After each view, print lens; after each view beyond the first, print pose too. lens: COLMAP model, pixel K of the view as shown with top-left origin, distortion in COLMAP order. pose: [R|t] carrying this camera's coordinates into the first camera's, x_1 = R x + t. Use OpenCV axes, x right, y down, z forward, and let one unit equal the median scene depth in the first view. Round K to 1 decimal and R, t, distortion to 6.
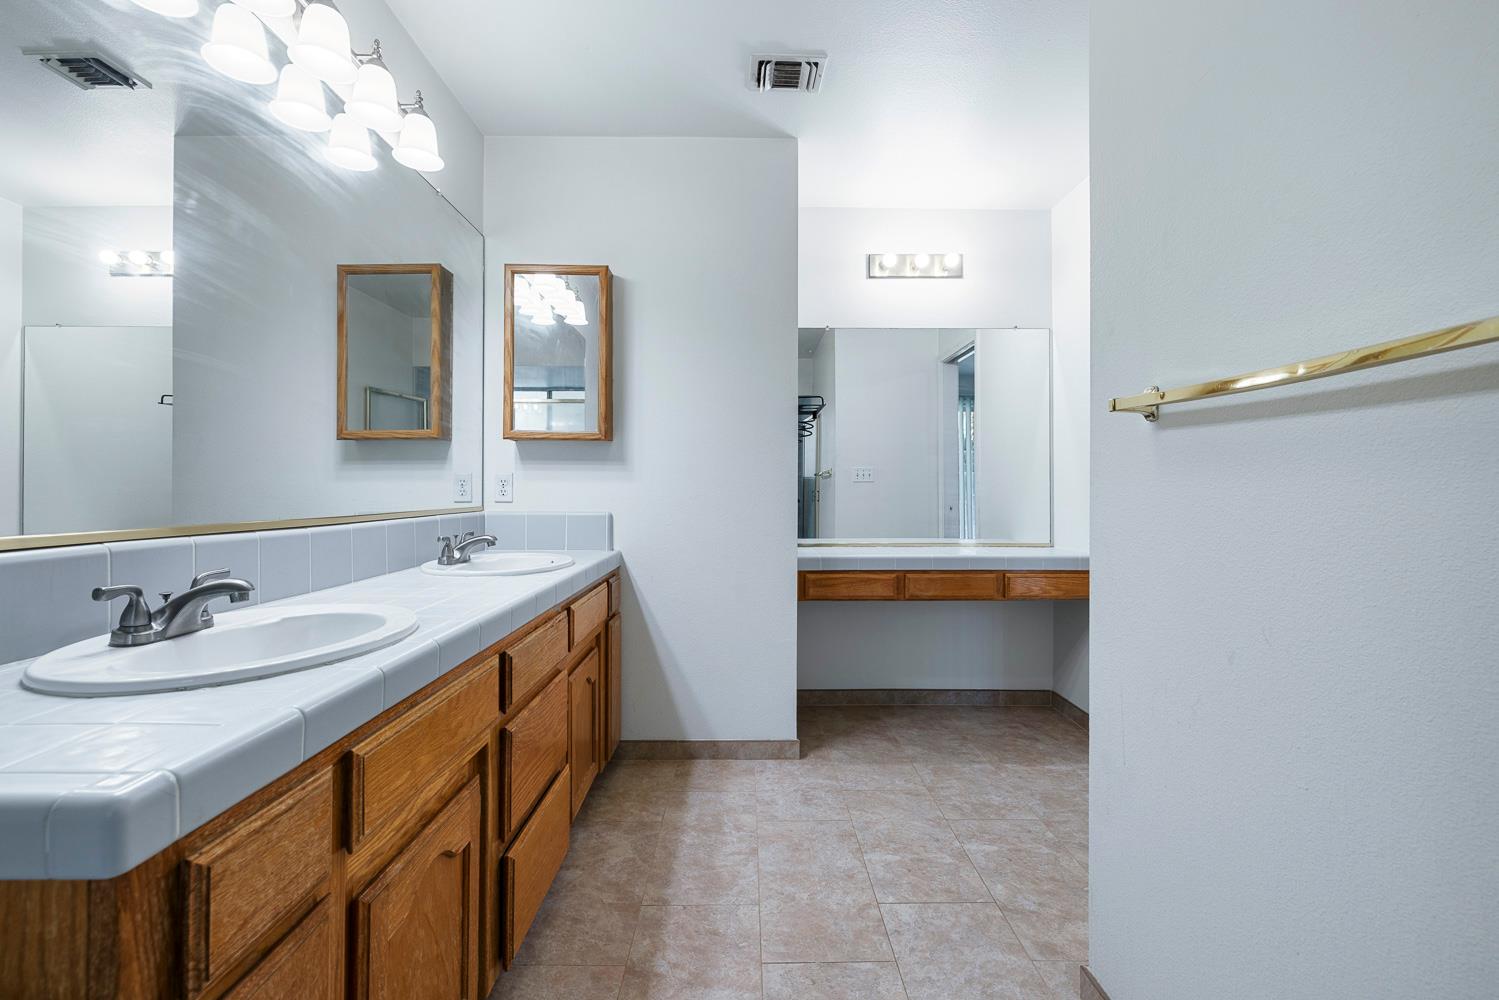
lens RADIAL K [[634.0, 0, 747.4], [0, 634.0, 485.7], [0, 0, 1]] dist [0.000869, 0.000019]
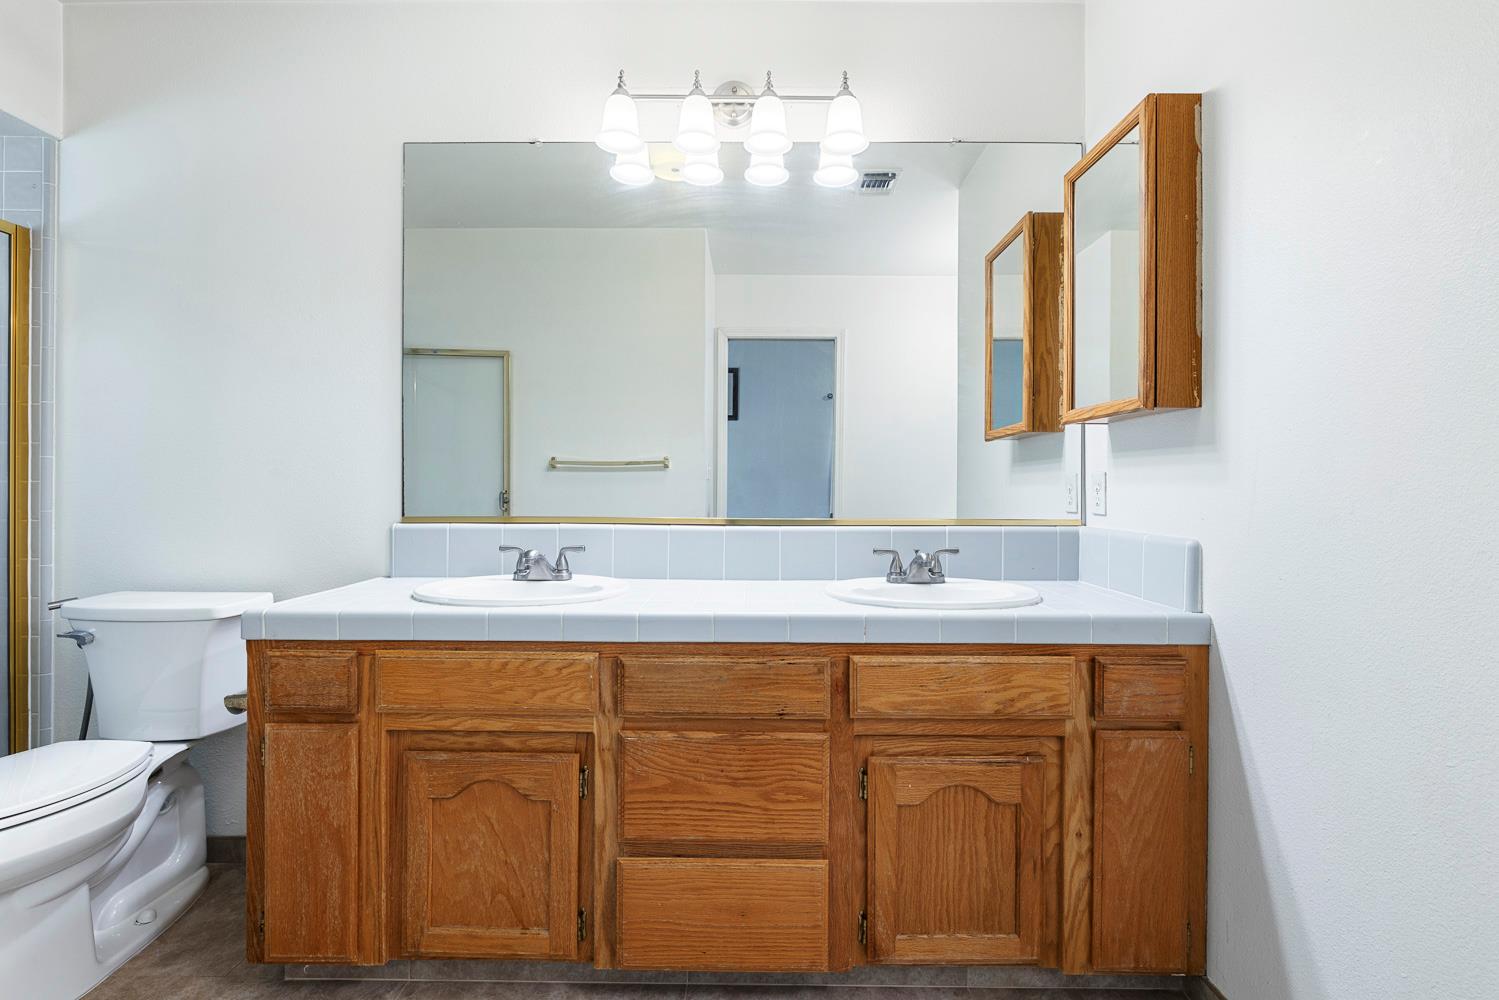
lens RADIAL K [[703.7, 0, 749.8], [0, 703.7, 488.8], [0, 0, 1]] dist [-0.000882, 0.000044]
pose [[-0.013372, 0.000476, -0.999910, 0.402703], [0.002341, 0.999997, 0.000444, -0.003218], [0.999908, -0.002335, -0.013373, 0.659168]]
